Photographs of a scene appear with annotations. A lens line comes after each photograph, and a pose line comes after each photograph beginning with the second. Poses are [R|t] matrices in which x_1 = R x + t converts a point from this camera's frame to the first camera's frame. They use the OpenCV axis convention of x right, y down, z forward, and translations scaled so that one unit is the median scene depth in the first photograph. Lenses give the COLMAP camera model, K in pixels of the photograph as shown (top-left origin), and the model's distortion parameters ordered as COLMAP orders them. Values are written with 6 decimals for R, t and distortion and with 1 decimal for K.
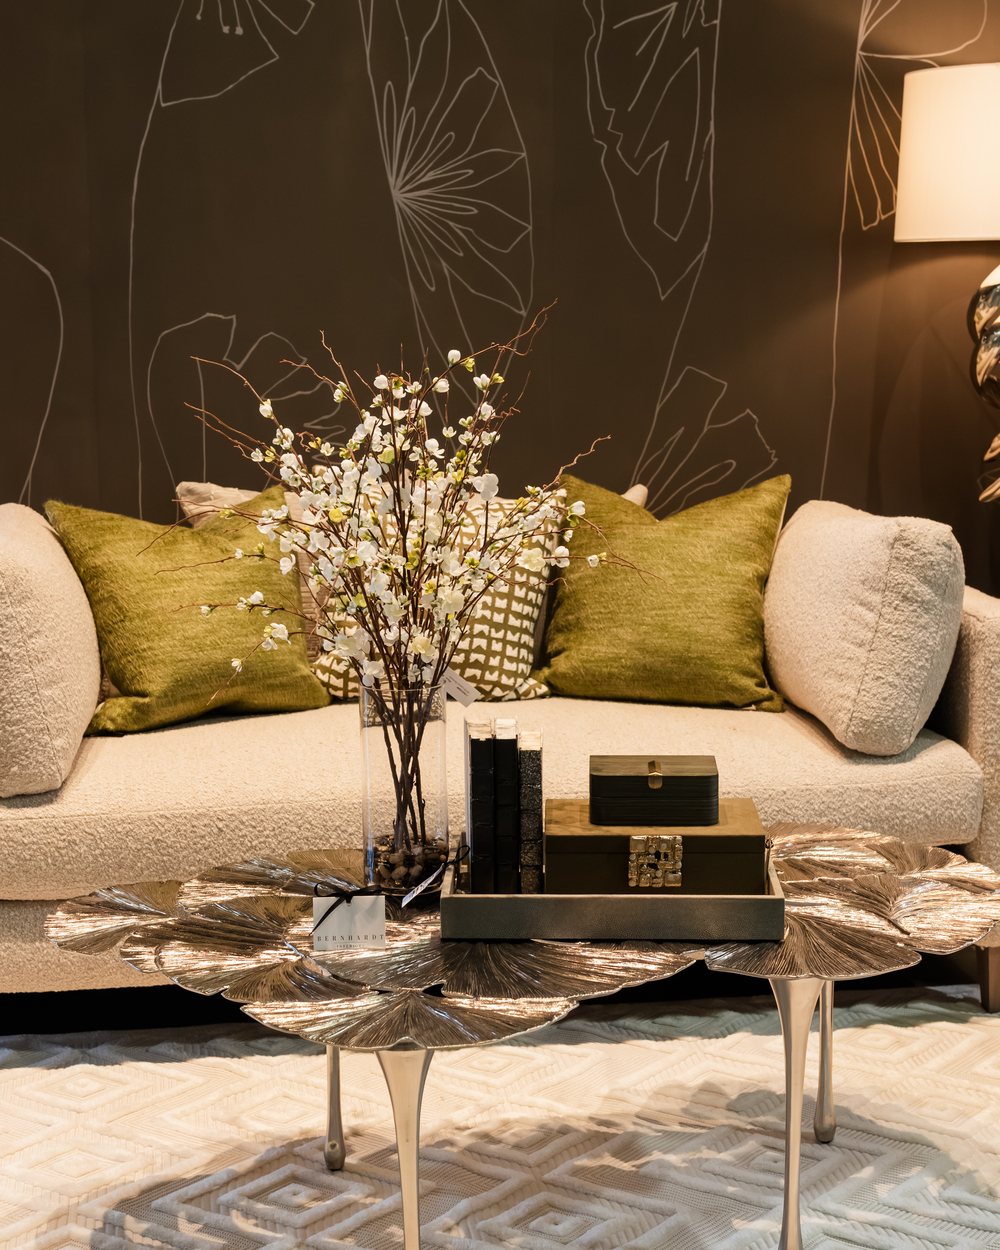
lens RADIAL K [[2327.9, 0, 500.0], [0, 2327.9, 625.0], [0, 0, 1]] dist [0.158067, -0.370378]
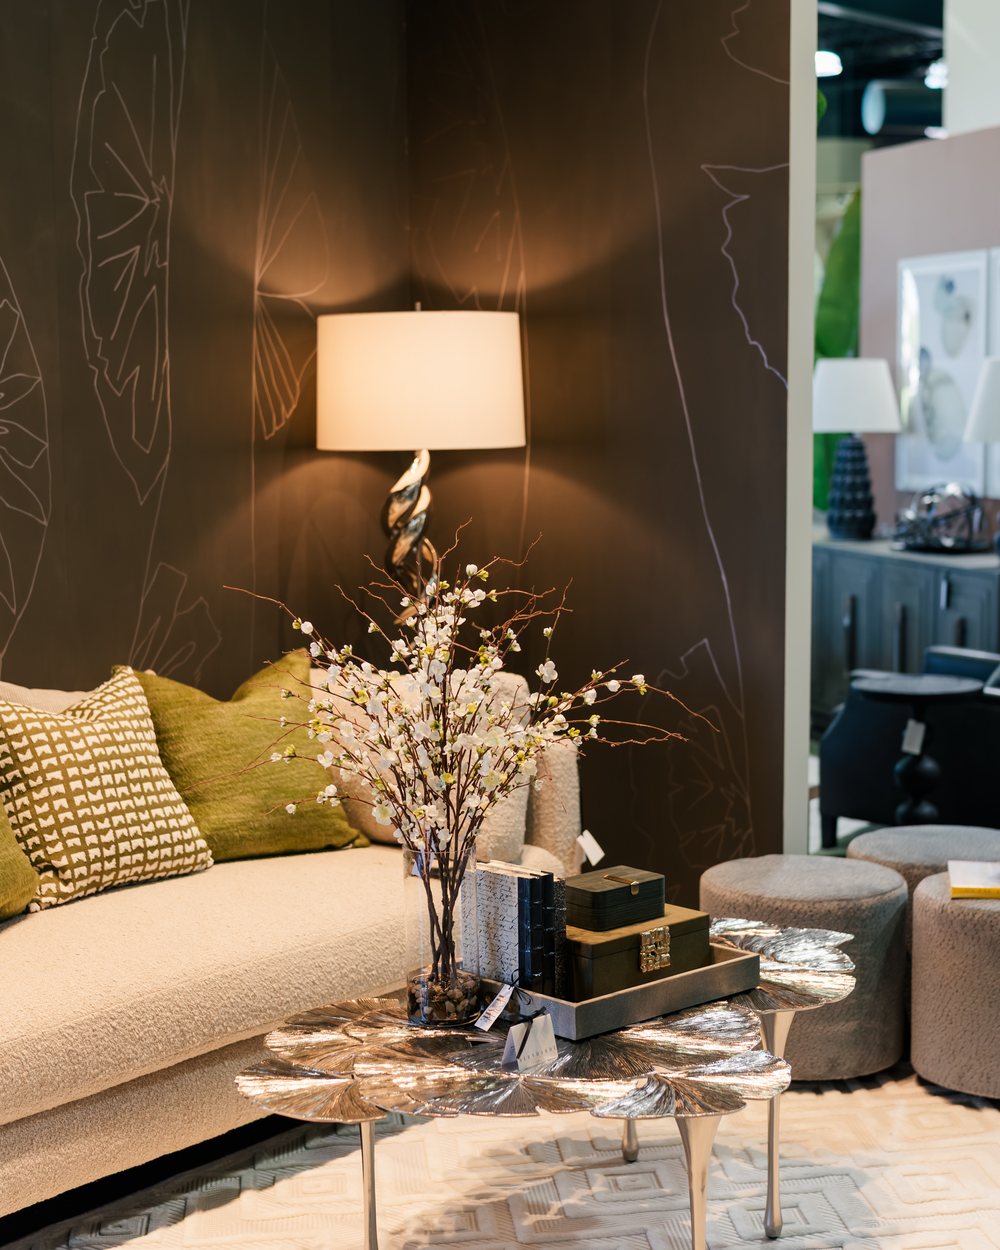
lens RADIAL K [[2327.9, 0, 500.0], [0, 2327.9, 625.0], [0, 0, 1]] dist [0.158067, -0.370378]
pose [[0.701972, -0.082438, 0.707418, -0.659410], [0.123783, 0.992283, -0.007196, -0.057500], [-0.701366, 0.092618, 0.706759, 0.101971]]
